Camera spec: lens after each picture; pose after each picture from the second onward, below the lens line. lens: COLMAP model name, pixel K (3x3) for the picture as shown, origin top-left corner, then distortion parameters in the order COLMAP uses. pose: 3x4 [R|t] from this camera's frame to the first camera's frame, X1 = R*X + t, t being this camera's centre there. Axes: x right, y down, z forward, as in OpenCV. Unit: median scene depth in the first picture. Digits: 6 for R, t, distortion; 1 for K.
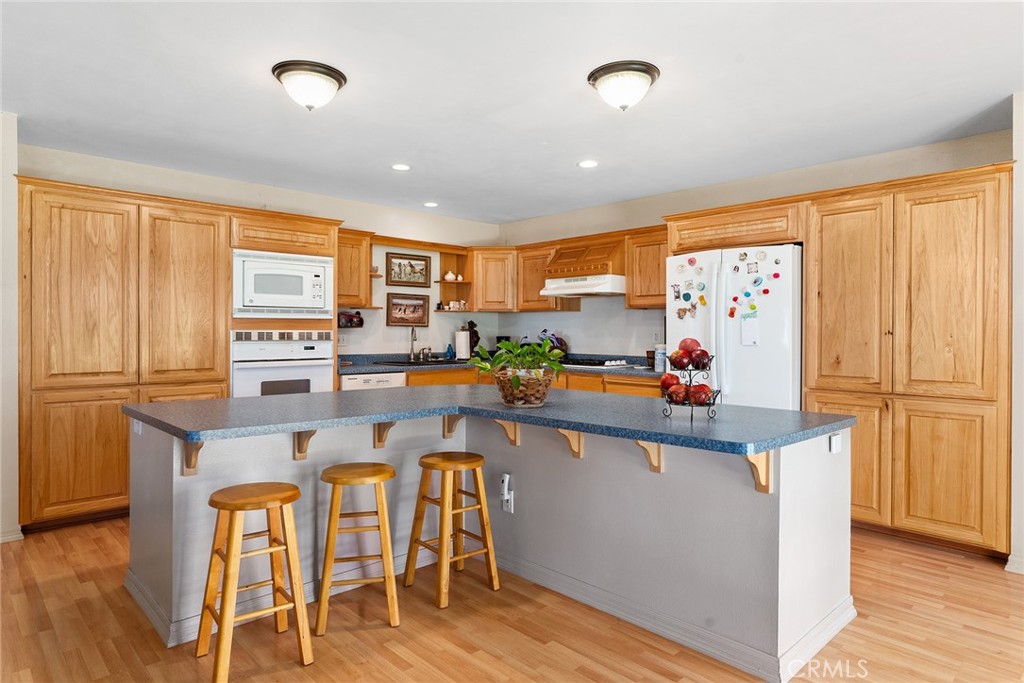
lens RADIAL K [[596.4, 0, 512.0], [0, 596.4, 341.5], [0, 0, 1]] dist [0.000628, 0.000569]
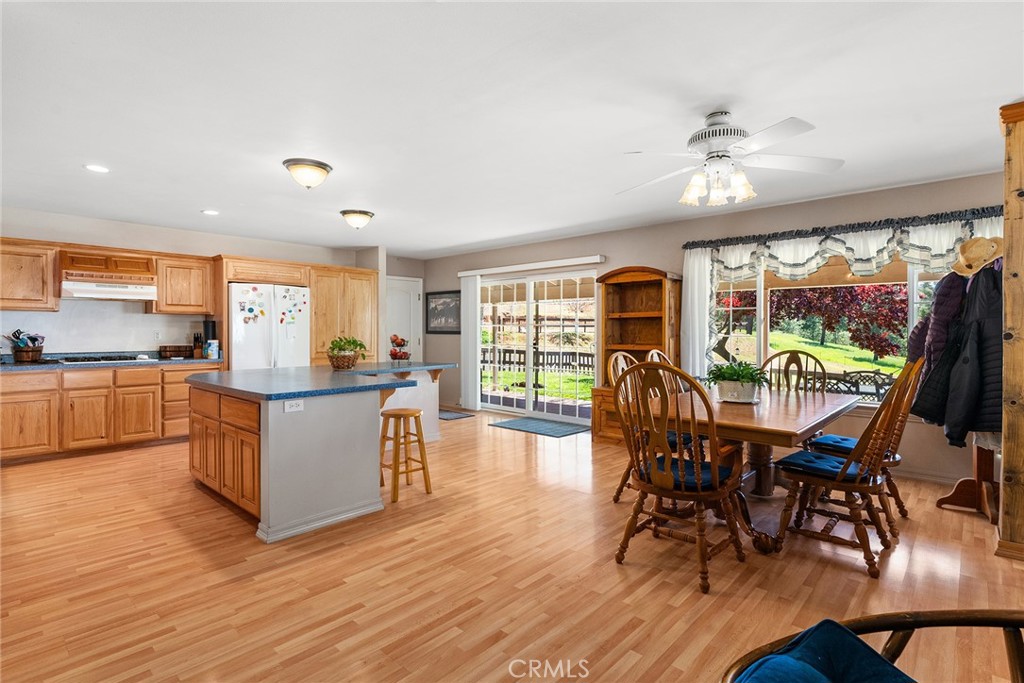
lens RADIAL K [[505.7, 0, 509.7], [0, 505.7, 332.7], [0, 0, 1]] dist [-0.001877, 0.000055]
pose [[-0.054650, -0.006816, 0.998482, -1.036289], [0.015193, 0.999855, 0.007657, -0.011855], [-0.998390, 0.015588, -0.054538, 0.341487]]
